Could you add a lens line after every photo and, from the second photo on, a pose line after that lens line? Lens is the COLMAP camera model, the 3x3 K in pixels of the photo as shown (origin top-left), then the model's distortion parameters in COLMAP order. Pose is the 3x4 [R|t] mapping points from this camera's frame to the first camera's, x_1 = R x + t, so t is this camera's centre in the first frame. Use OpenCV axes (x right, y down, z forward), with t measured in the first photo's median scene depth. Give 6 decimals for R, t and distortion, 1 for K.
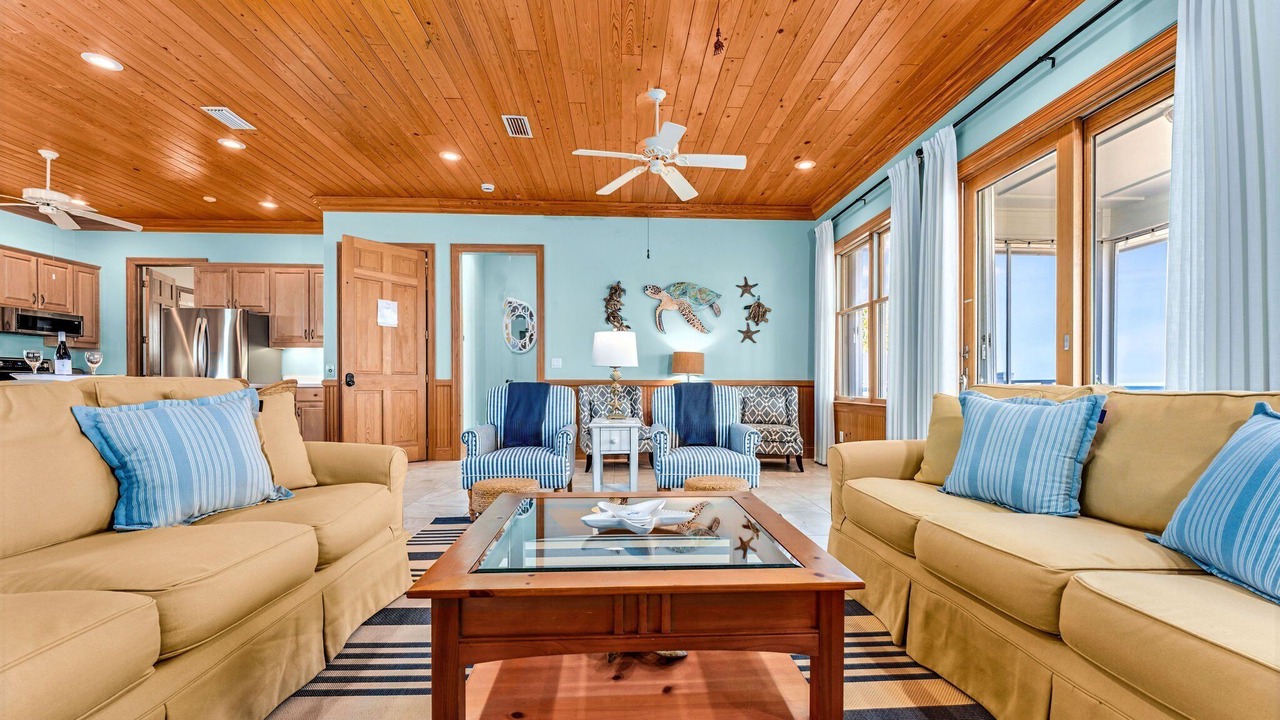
lens RADIAL K [[529.3, 0, 644.5], [0, 529.3, 388.5], [0, 0, 1]] dist [0.007300, -0.001438]
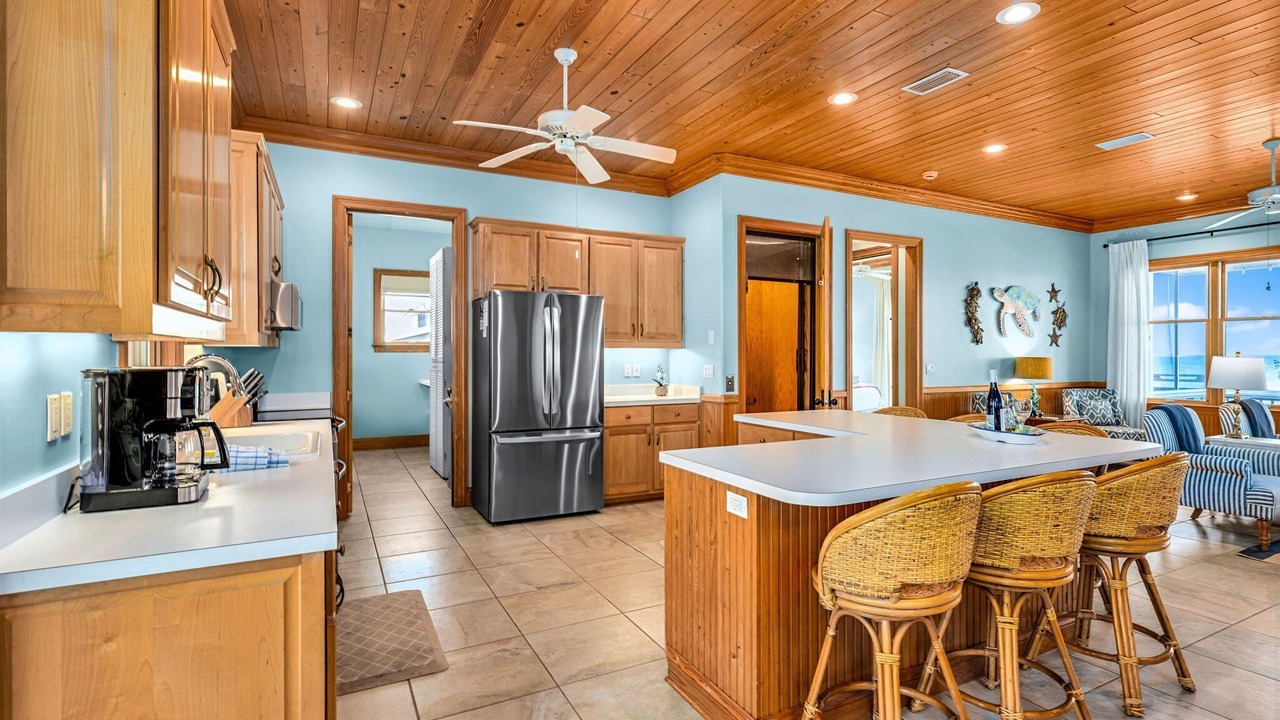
lens RADIAL K [[638.9, 0, 626.4], [0, 638.9, 354.1], [0, 0, 1]] dist [0.003642, -0.002306]
pose [[0.902877, -0.001854, 0.429896, -1.220636], [0.004412, 0.999978, -0.004954, -0.077061], [-0.429877, 0.006370, 0.902865, 0.255694]]
